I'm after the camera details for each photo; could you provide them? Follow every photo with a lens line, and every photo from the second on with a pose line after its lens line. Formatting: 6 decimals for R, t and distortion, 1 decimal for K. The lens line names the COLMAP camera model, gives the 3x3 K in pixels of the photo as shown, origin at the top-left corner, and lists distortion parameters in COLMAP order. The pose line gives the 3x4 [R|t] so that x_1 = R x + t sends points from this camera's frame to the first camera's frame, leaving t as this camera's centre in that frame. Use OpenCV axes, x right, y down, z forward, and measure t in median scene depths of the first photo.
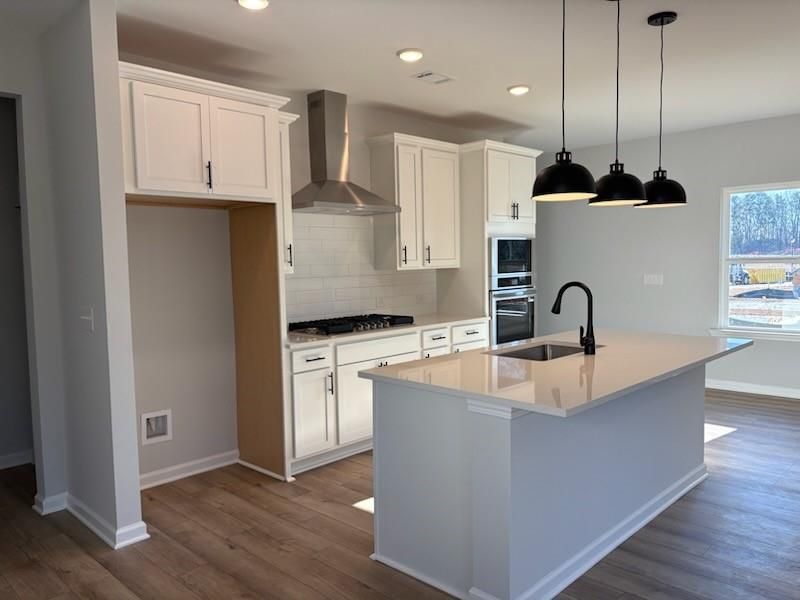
lens RADIAL K [[610.9, 0, 397.9], [0, 610.9, 298.8], [0, 0, 1]] dist [0.040275, -0.002091]
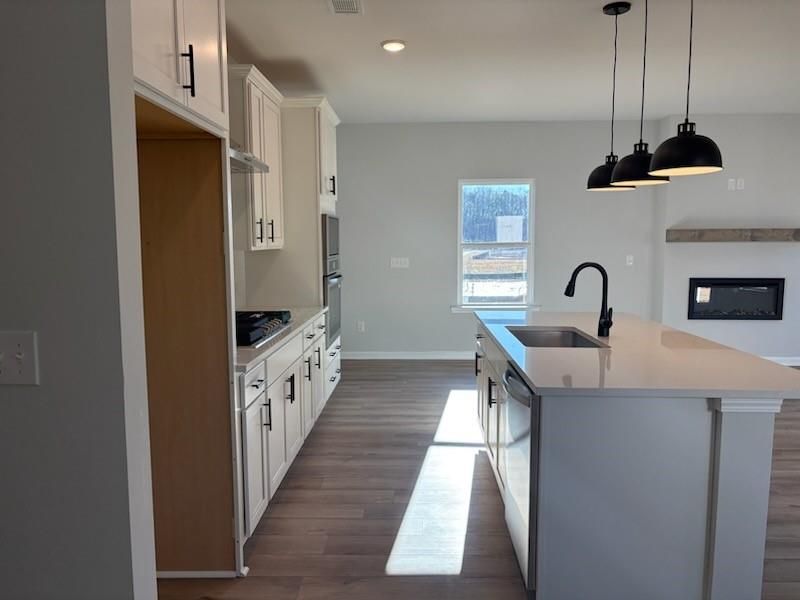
lens RADIAL K [[610.9, 0, 401.2], [0, 610.9, 301.4], [0, 0, 1]] dist [0.040275, -0.002091]
pose [[0.729519, -0.049409, 0.682173, -0.553093], [0.030220, 0.998742, 0.040021, -0.013331], [-0.683292, -0.008581, 0.730094, 0.472062]]
